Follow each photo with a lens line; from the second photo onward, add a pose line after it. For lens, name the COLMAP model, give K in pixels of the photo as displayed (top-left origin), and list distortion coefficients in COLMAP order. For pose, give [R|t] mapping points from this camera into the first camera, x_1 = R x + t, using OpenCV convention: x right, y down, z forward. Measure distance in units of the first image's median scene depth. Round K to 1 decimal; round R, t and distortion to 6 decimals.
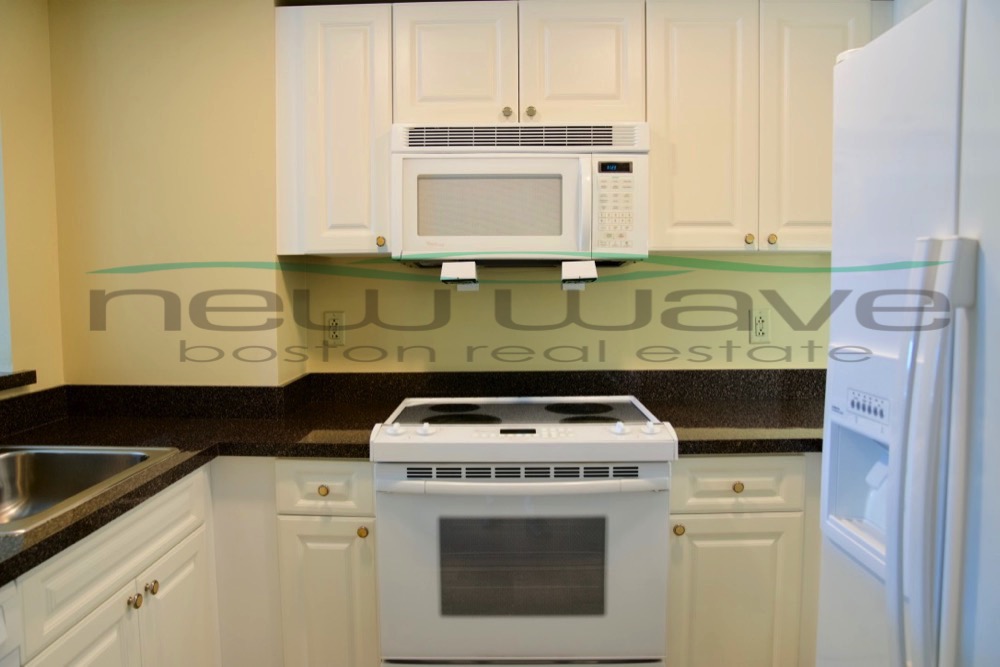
lens RADIAL K [[689.5, 0, 500.0], [0, 689.5, 333.5], [0, 0, 1]] dist [-0.128626, 0.102339]
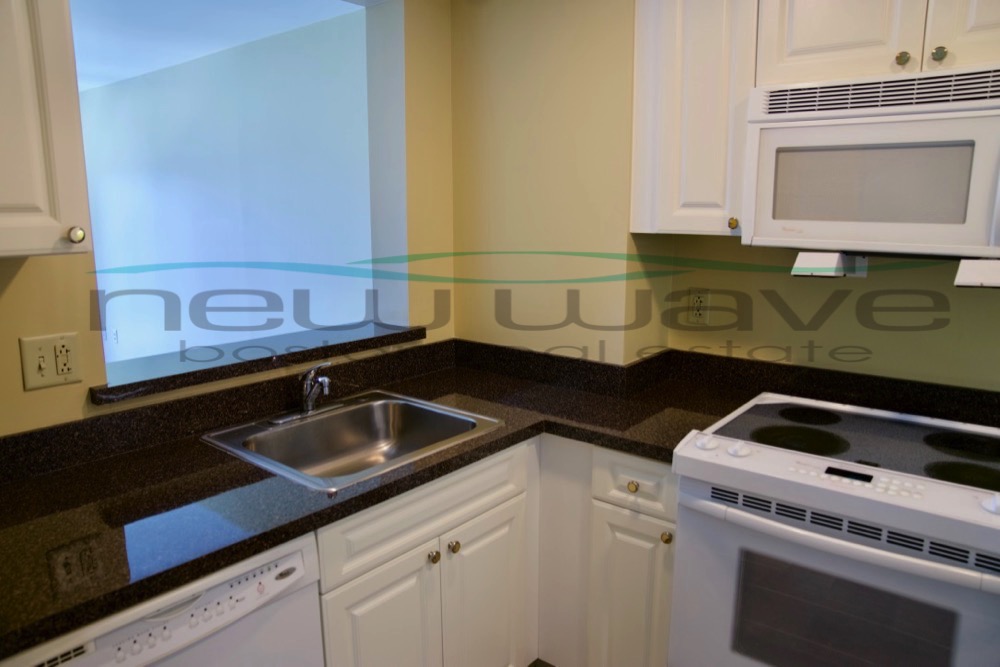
lens RADIAL K [[689.5, 0, 500.0], [0, 689.5, 333.5], [0, 0, 1]] dist [-0.128626, 0.102339]
pose [[0.788310, 0.114973, -0.604440, 0.153435], [-0.049803, 0.991086, 0.123565, -0.096859], [0.613259, -0.067305, 0.787009, 0.124769]]
